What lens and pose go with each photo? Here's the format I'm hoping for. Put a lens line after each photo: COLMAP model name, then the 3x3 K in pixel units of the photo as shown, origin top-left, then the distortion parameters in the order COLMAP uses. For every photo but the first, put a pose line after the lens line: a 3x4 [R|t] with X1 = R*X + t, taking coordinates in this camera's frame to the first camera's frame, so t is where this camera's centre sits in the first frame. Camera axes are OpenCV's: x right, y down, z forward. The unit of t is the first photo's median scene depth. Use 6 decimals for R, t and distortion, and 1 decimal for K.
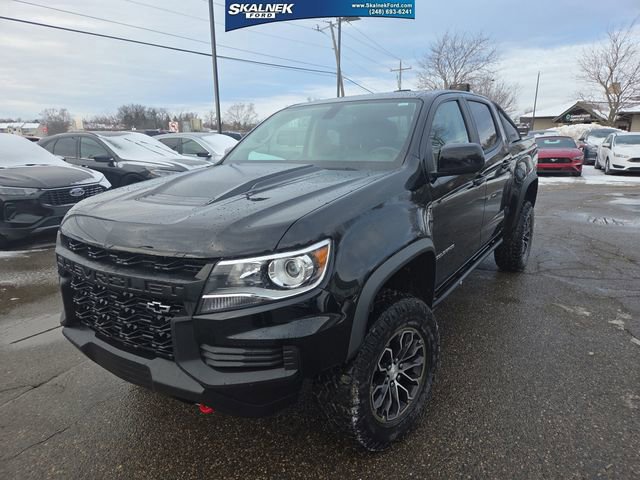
lens RADIAL K [[435.2, 0, 318.5], [0, 435.2, 240.9], [0, 0, 1]] dist [0.050991, -0.034182]
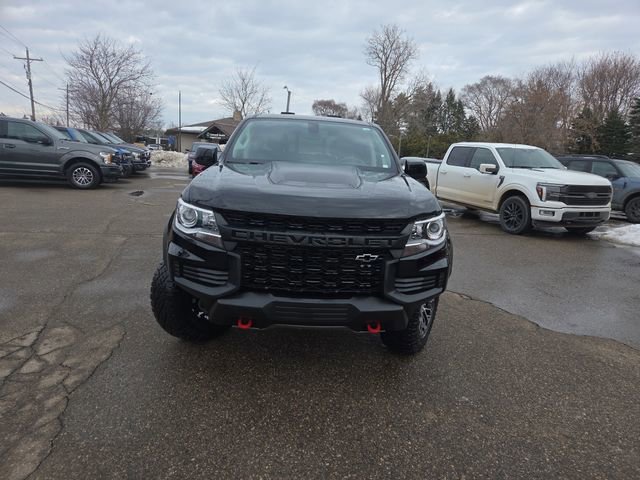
lens RADIAL K [[435.2, 0, 317.9], [0, 435.2, 246.4], [0, 0, 1]] dist [0.050991, -0.034182]
pose [[0.772634, -0.050925, 0.632806, -1.458643], [0.061865, 0.998073, 0.004785, 0.102392], [-0.631831, 0.035451, 0.774295, -0.001624]]
